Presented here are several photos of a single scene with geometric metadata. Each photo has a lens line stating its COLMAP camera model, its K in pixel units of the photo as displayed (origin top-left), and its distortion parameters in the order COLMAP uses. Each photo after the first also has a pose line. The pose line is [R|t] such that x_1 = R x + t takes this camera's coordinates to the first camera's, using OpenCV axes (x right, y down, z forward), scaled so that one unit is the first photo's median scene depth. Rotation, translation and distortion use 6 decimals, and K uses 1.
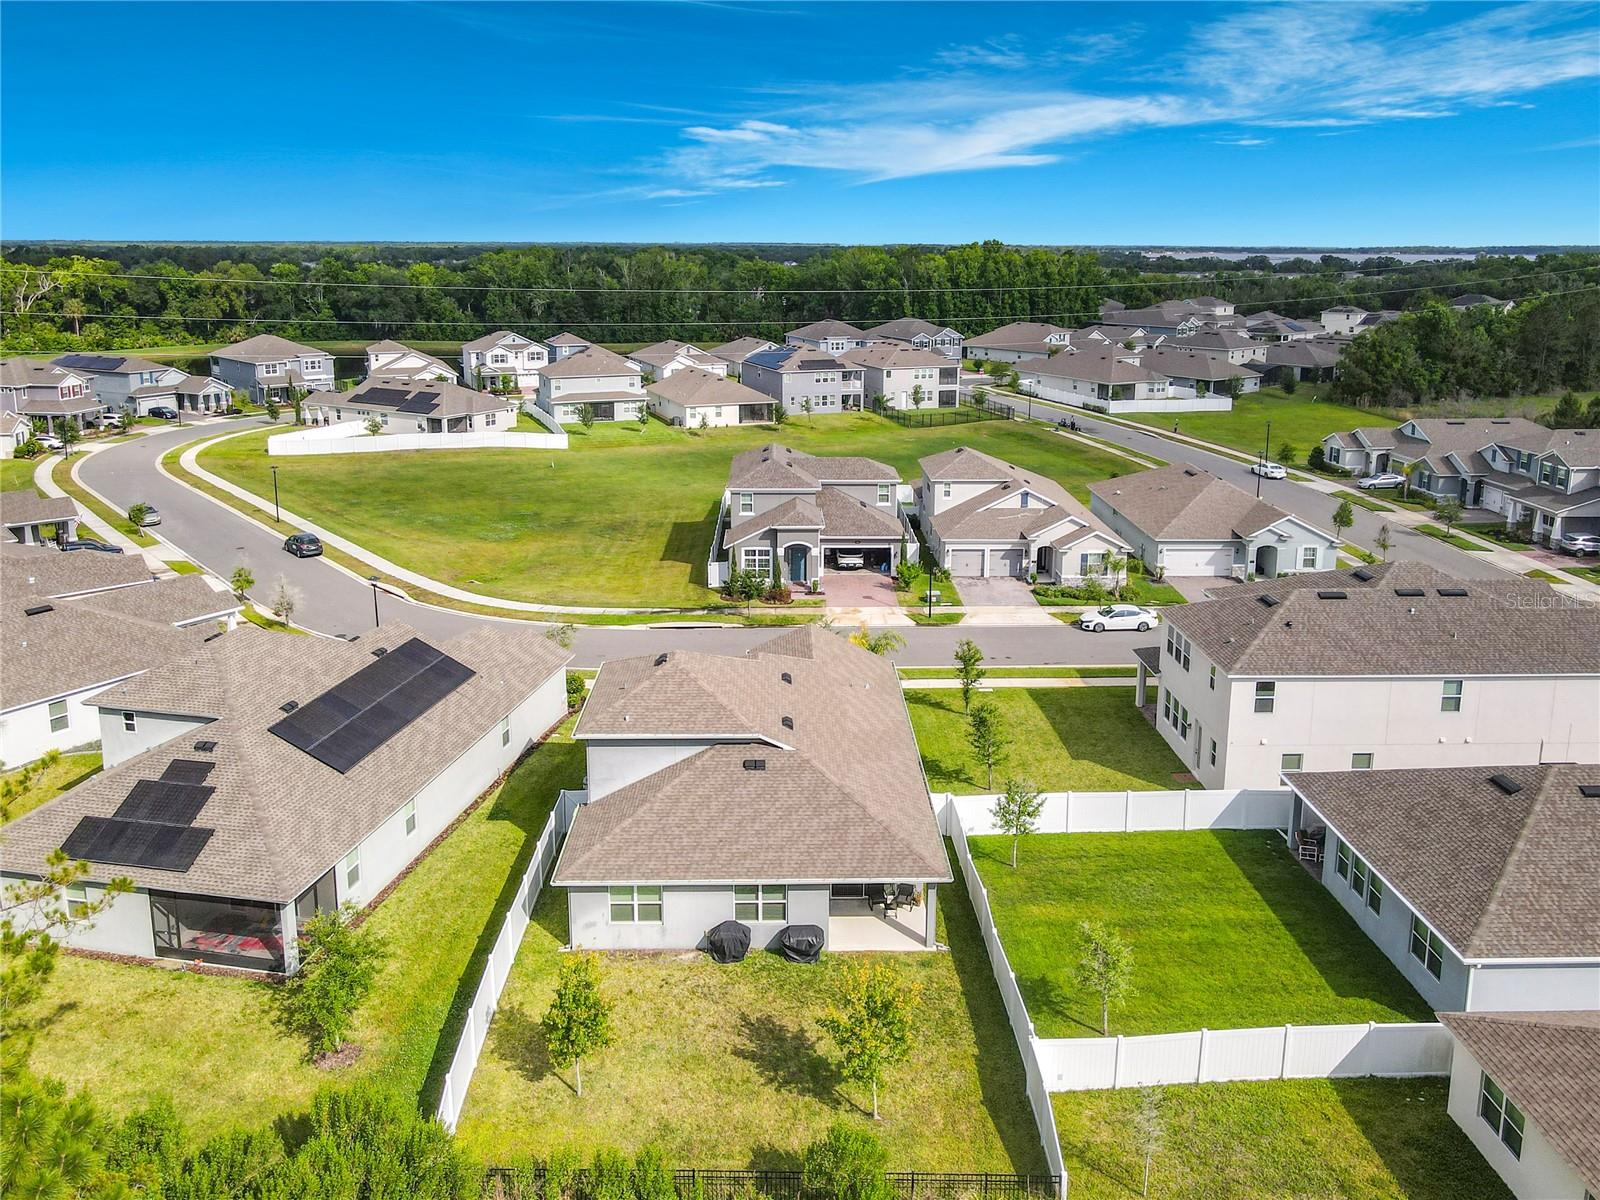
lens RADIAL K [[1209.6, 0, 810.7], [0, 1209.6, 492.0], [0, 0, 1]] dist [0.000923, 0.012103]
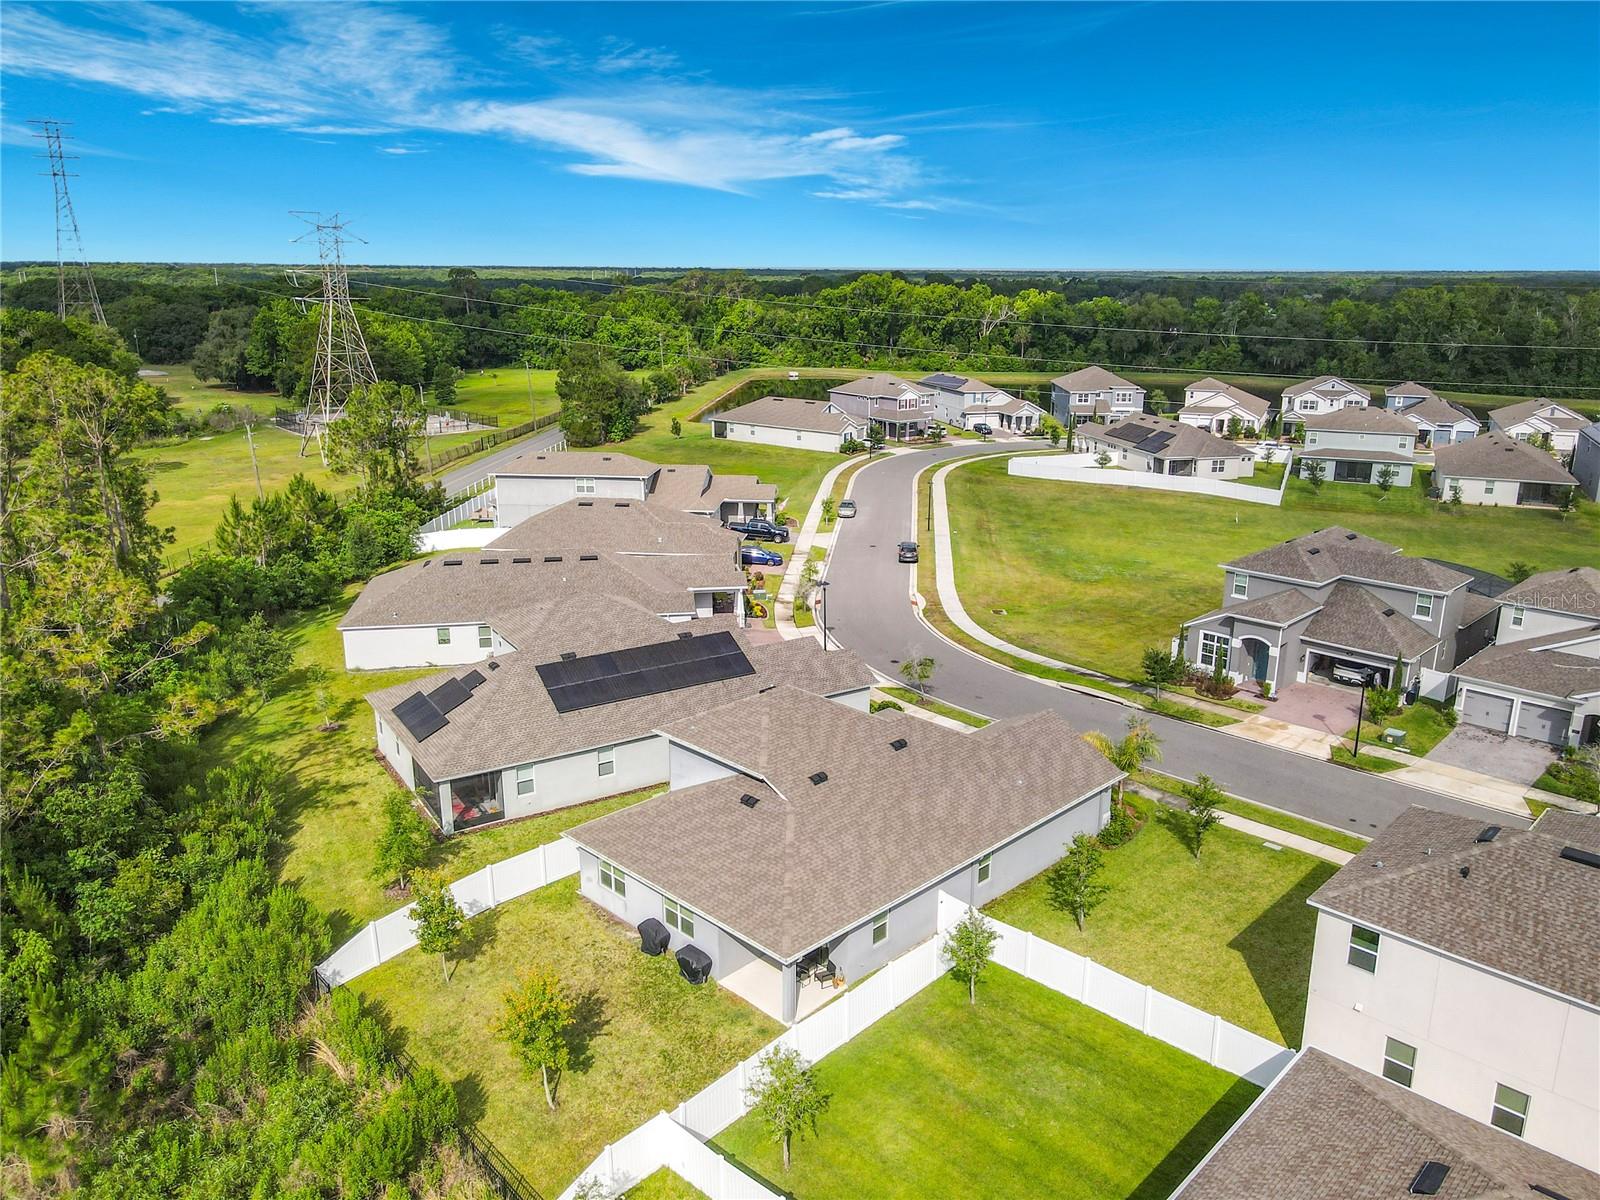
lens RADIAL K [[1183.8, 0, 827.8], [0, 1183.8, 602.2], [0, 0, 1]] dist [-0.004941, 0.067776]
pose [[0.700632, 0.193288, -0.686844, 0.360178], [-0.146833, 0.981064, 0.126306, -0.047017], [0.698252, 0.012357, 0.715746, 0.155159]]
